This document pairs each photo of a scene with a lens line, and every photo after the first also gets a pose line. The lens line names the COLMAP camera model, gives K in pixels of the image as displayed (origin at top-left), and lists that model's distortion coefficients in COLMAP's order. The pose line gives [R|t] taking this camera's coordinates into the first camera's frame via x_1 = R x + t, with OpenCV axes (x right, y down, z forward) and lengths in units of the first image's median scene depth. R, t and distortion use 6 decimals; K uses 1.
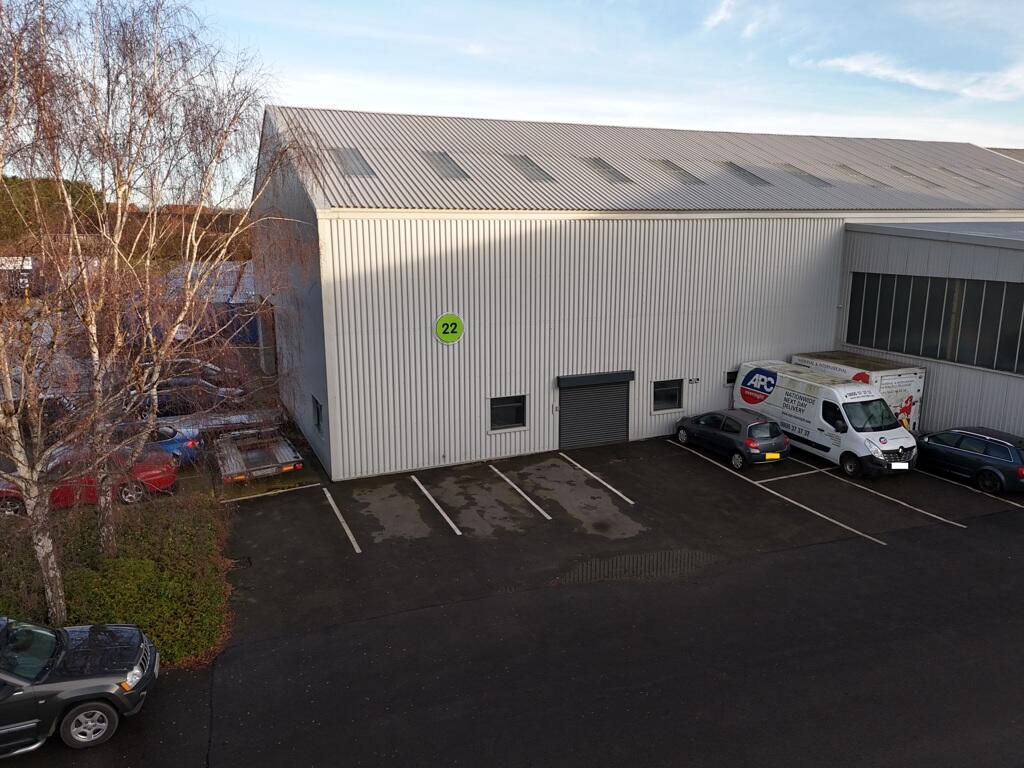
lens RADIAL K [[743.2, 0, 512.0], [0, 743.2, 384.0], [0, 0, 1]] dist [0.106718, -0.115427]
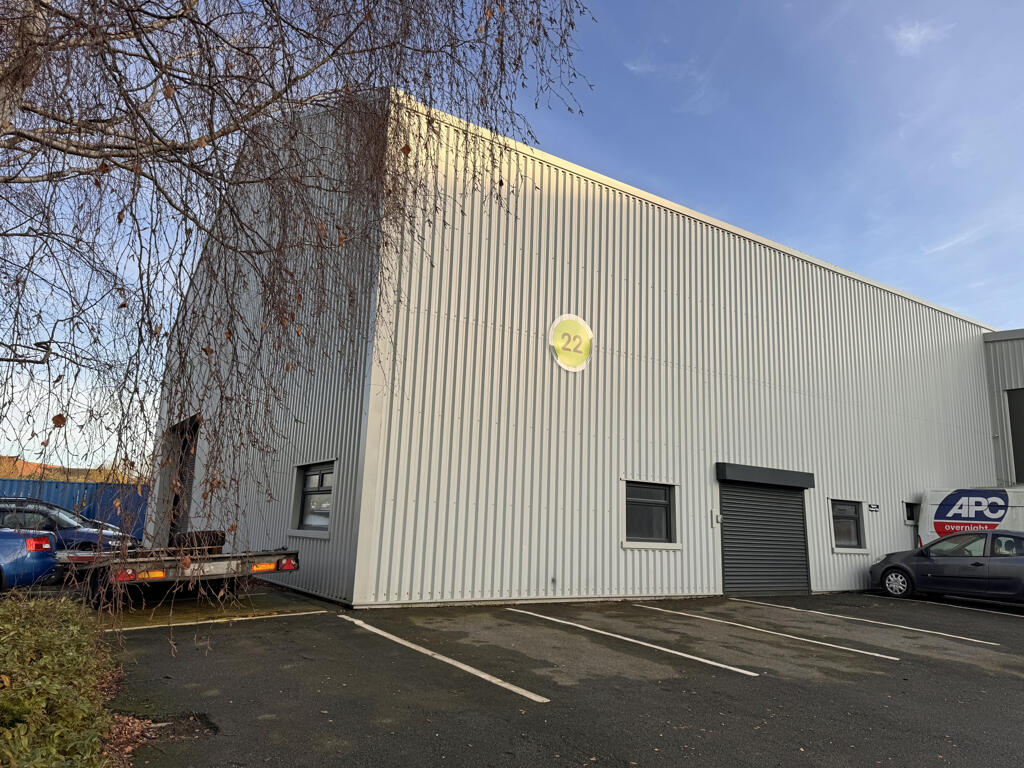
lens RADIAL K [[709.8, 0, 503.5], [0, 709.8, 383.6], [0, 0, 1]] dist [0.073715, -0.093267]
pose [[0.984315, 0.071915, 0.161099, -0.206868], [-0.002891, 0.919599, -0.392848, 0.159450], [-0.176398, 0.386220, 0.905382, 0.481099]]
